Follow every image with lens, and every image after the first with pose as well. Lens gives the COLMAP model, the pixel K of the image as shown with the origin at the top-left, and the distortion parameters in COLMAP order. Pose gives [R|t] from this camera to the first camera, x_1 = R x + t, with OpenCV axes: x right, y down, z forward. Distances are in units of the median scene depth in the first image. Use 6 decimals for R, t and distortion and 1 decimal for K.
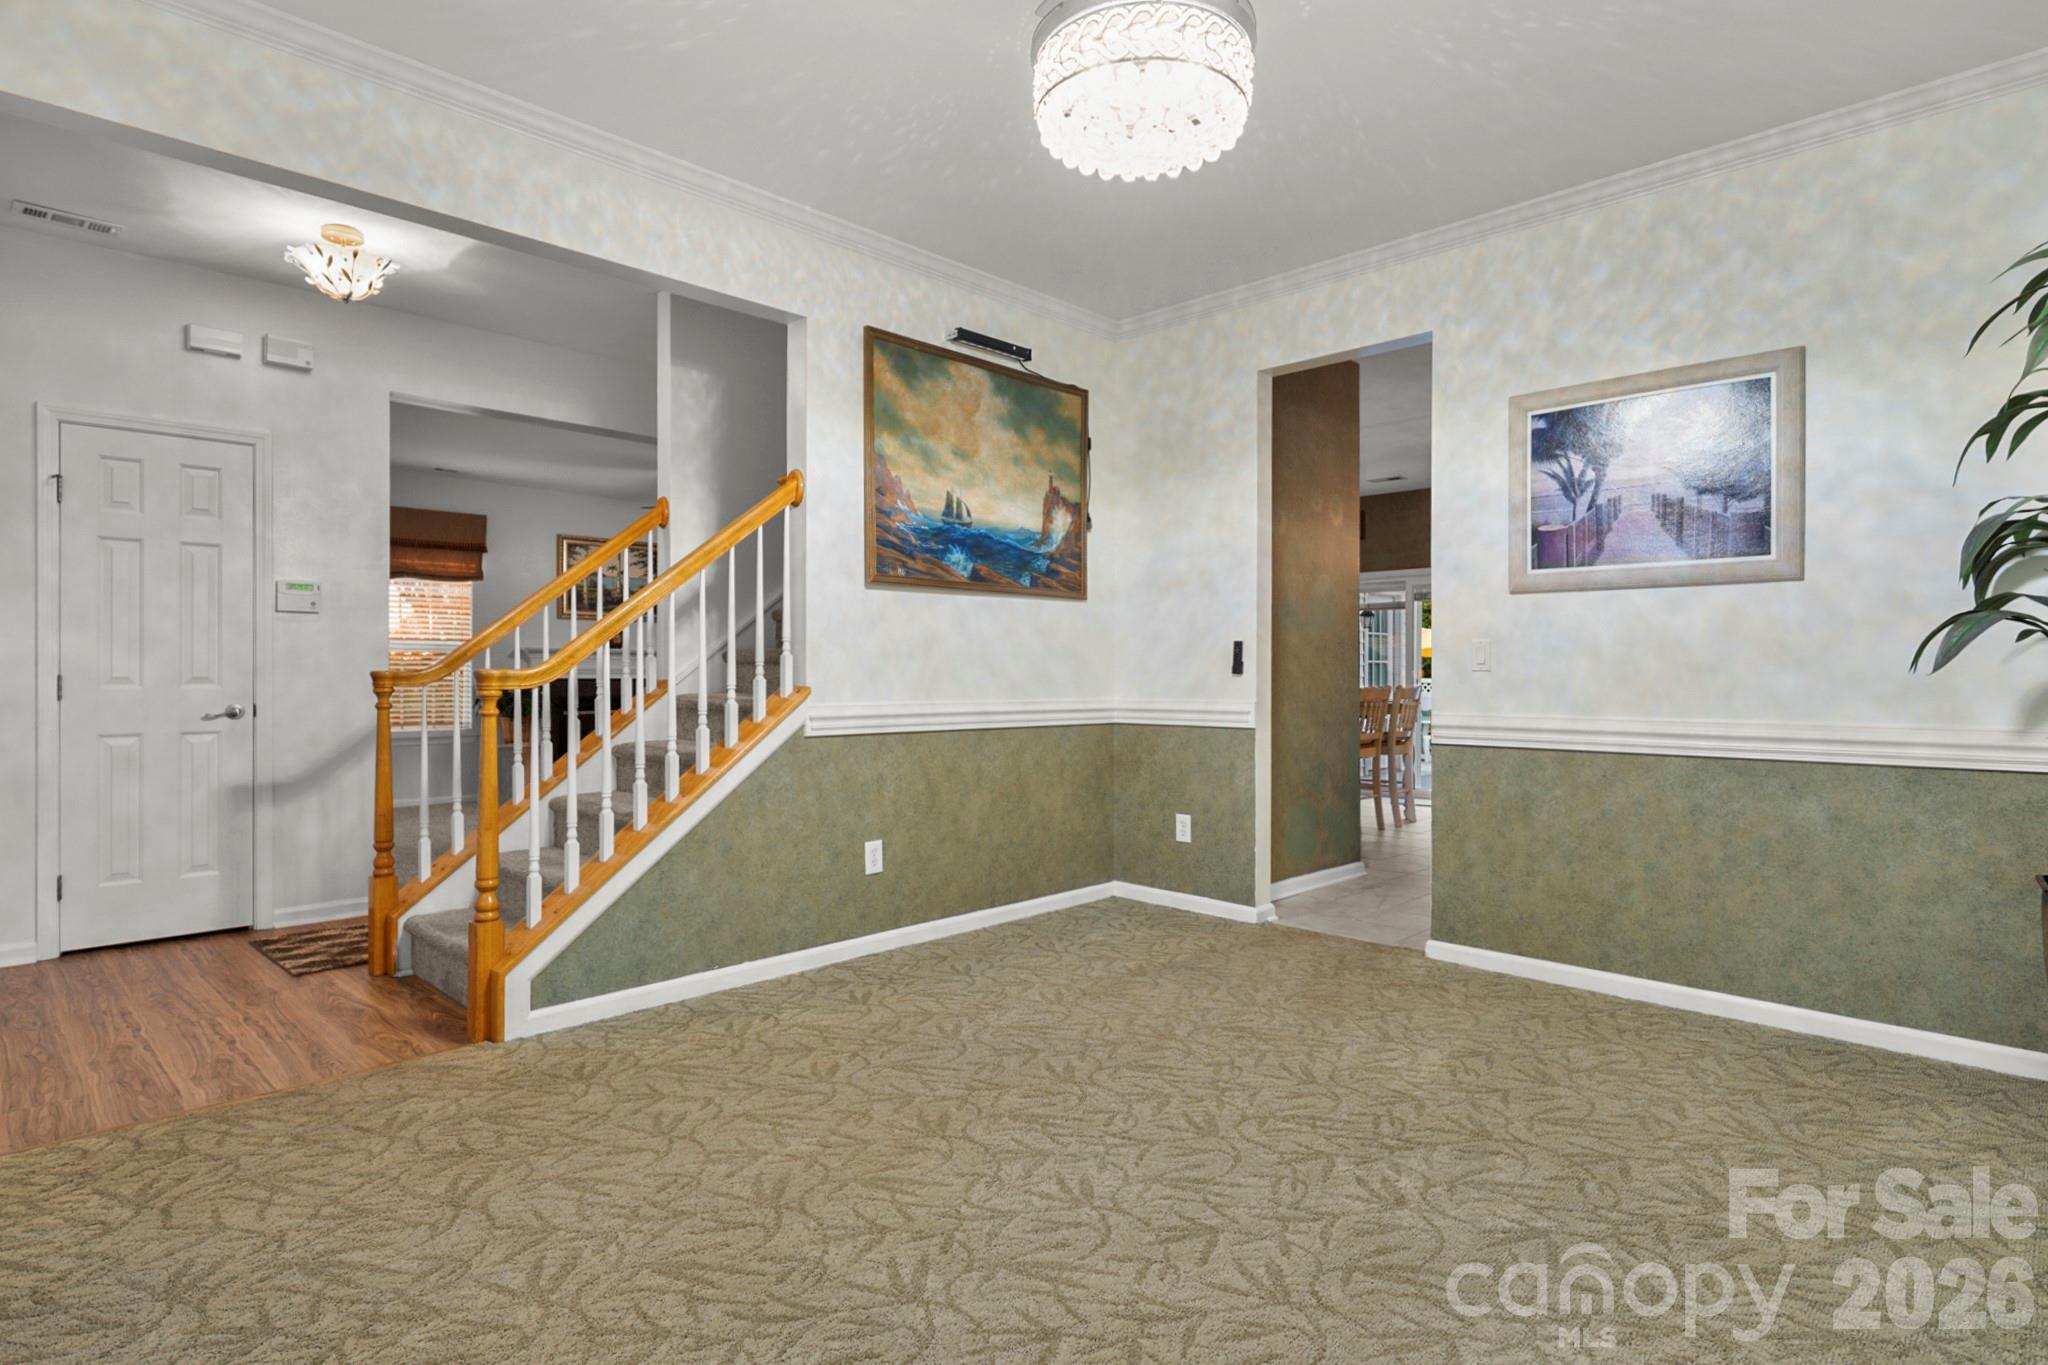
lens RADIAL K [[1050.5, 0, 1037.8], [0, 1050.5, 676.7], [0, 0, 1]] dist [0.005138, -0.002429]
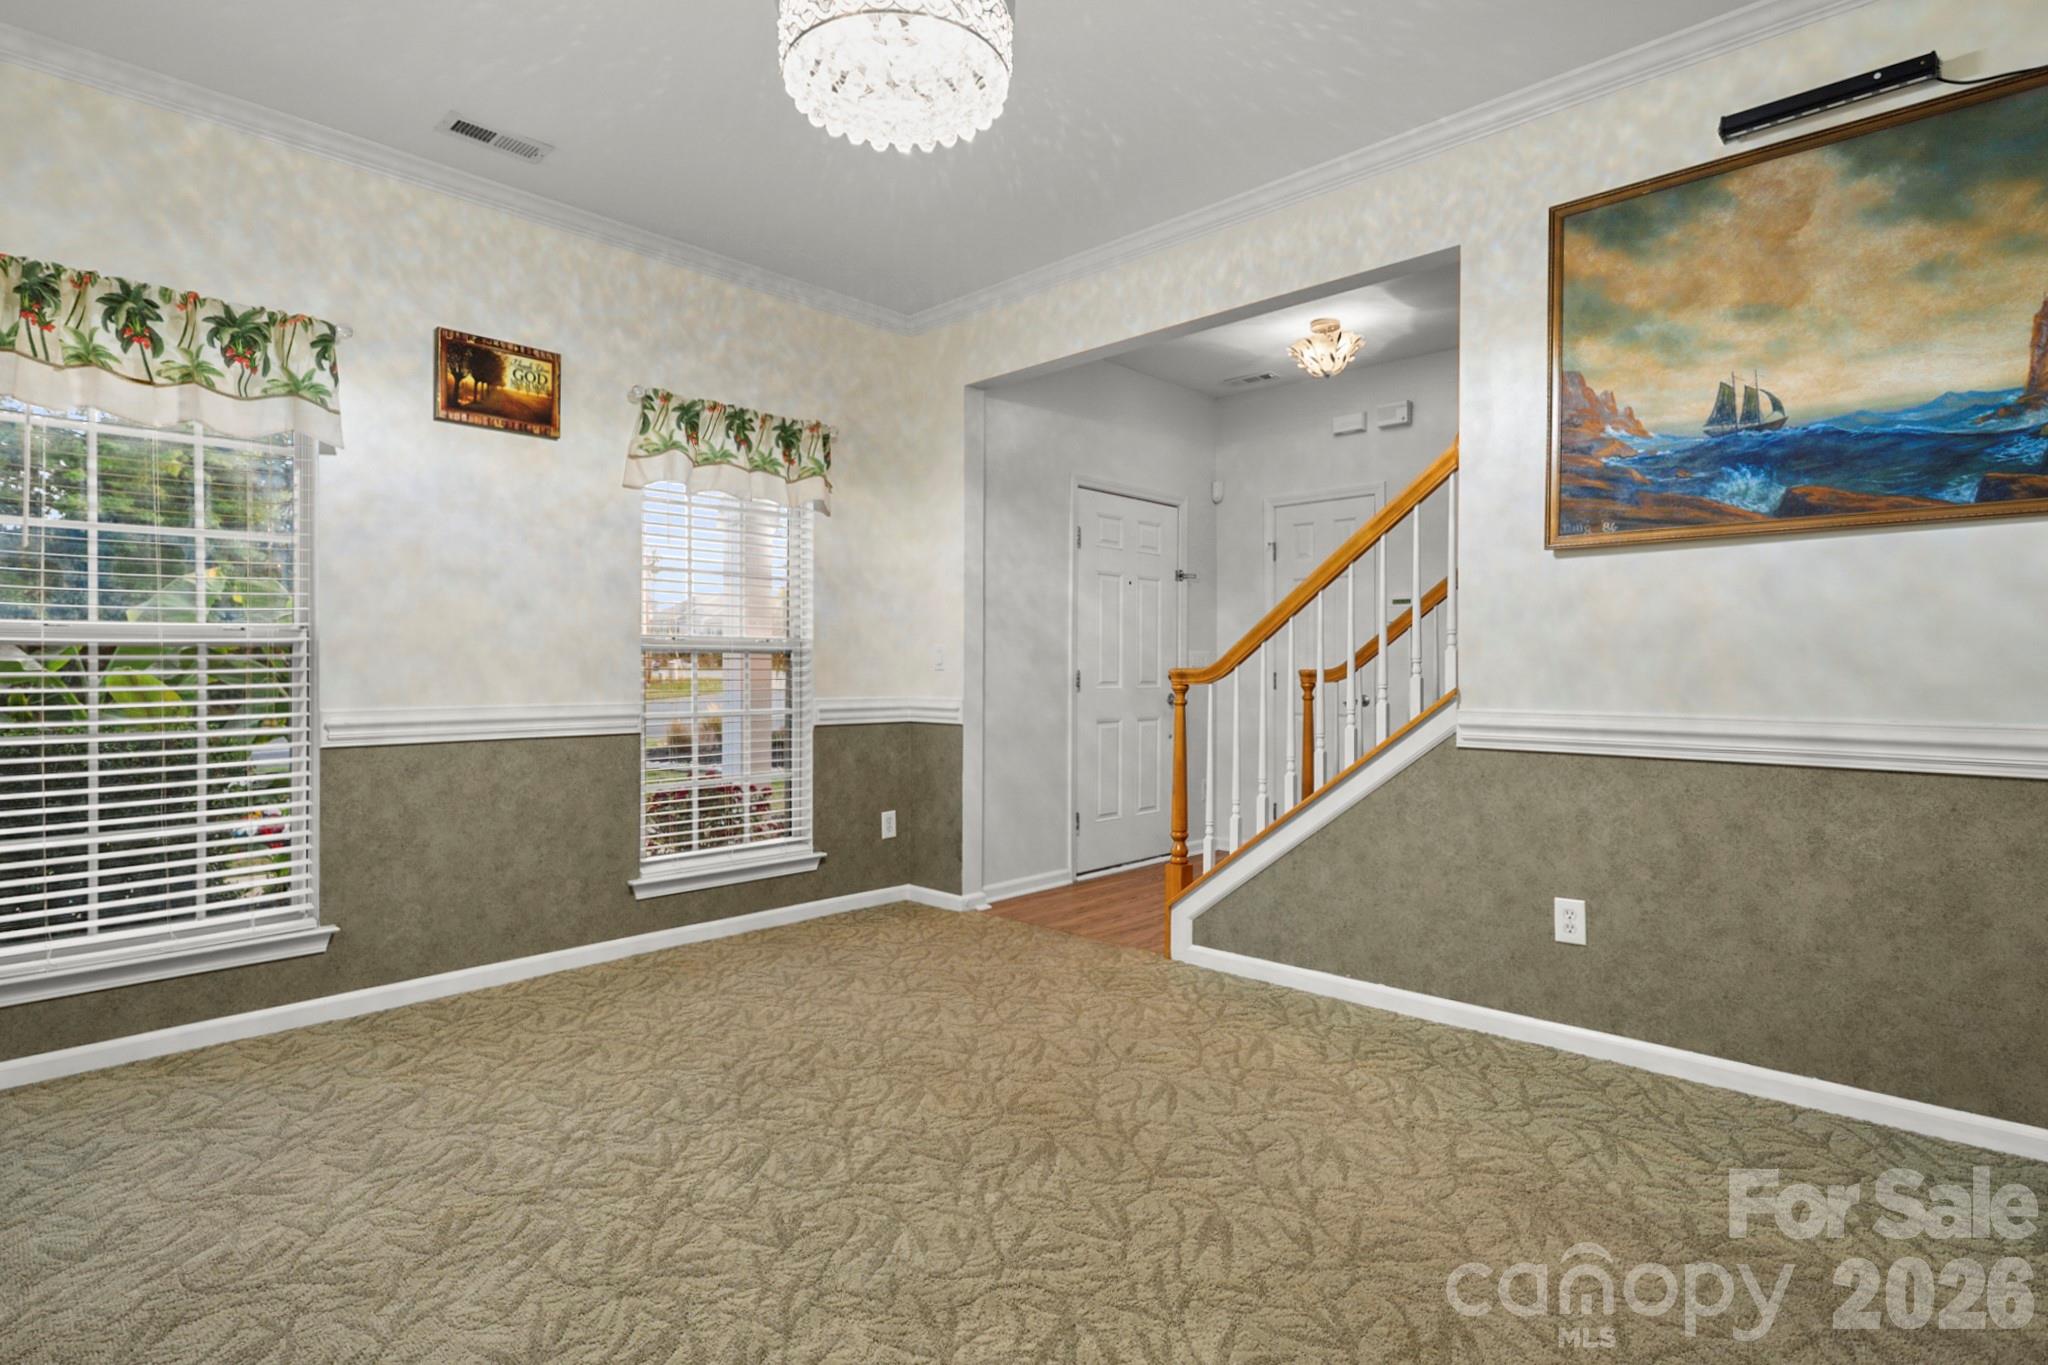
lens RADIAL K [[1050.5, 0, 1039.5], [0, 1050.5, 673.4], [0, 0, 1]] dist [0.005138, -0.002429]
pose [[0.008672, 0.001006, -0.999962, 0.581694], [-0.004283, 0.999990, 0.000969, -0.000939], [0.999953, 0.004274, 0.008676, 0.625852]]
